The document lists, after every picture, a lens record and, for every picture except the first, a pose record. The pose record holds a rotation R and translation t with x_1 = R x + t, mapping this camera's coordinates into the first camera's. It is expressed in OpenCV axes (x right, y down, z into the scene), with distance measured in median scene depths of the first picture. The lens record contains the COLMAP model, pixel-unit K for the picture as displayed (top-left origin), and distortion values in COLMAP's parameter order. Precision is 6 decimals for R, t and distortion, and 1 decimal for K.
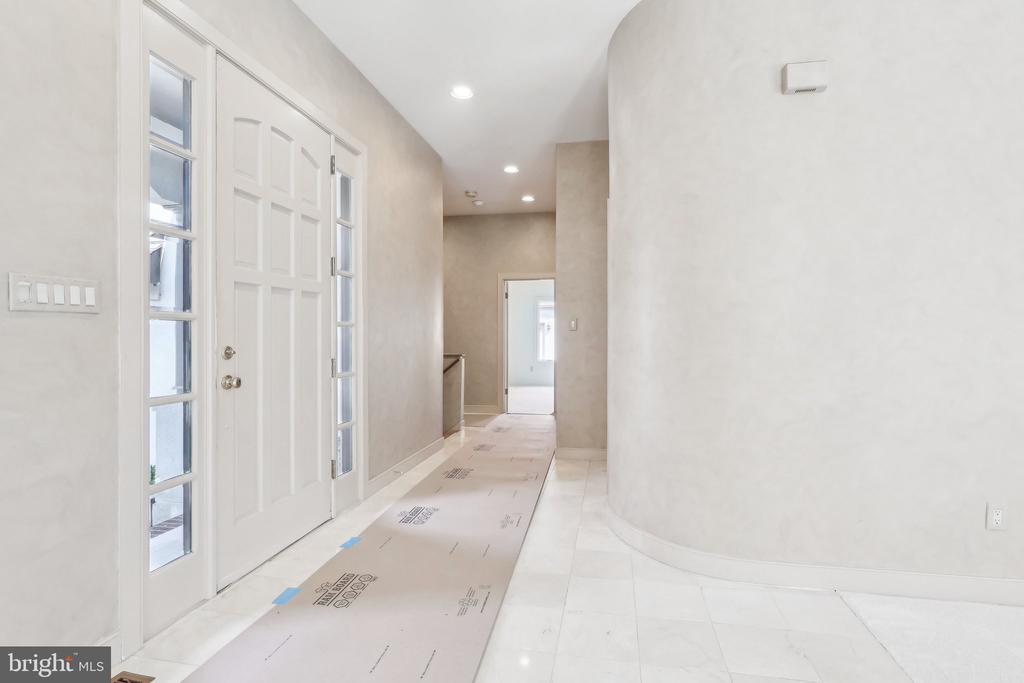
lens RADIAL K [[487.3, 0, 508.5], [0, 487.3, 337.6], [0, 0, 1]] dist [-0.000788, -0.000144]
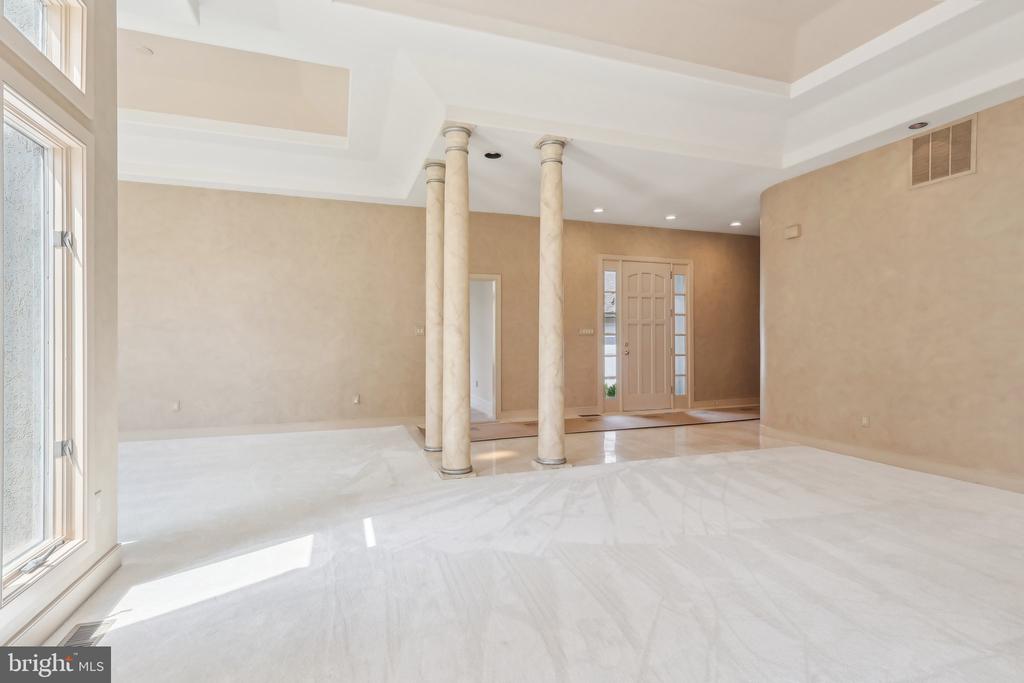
lens RADIAL K [[487.3, 0, 511.1], [0, 487.3, 342.0], [0, 0, 1]] dist [-0.000788, -0.000144]
pose [[0.504242, 0.003312, -0.863556, 1.985301], [-0.000117, 0.999993, 0.003767, -0.000809], [0.863562, -0.001798, 0.504239, -1.444625]]
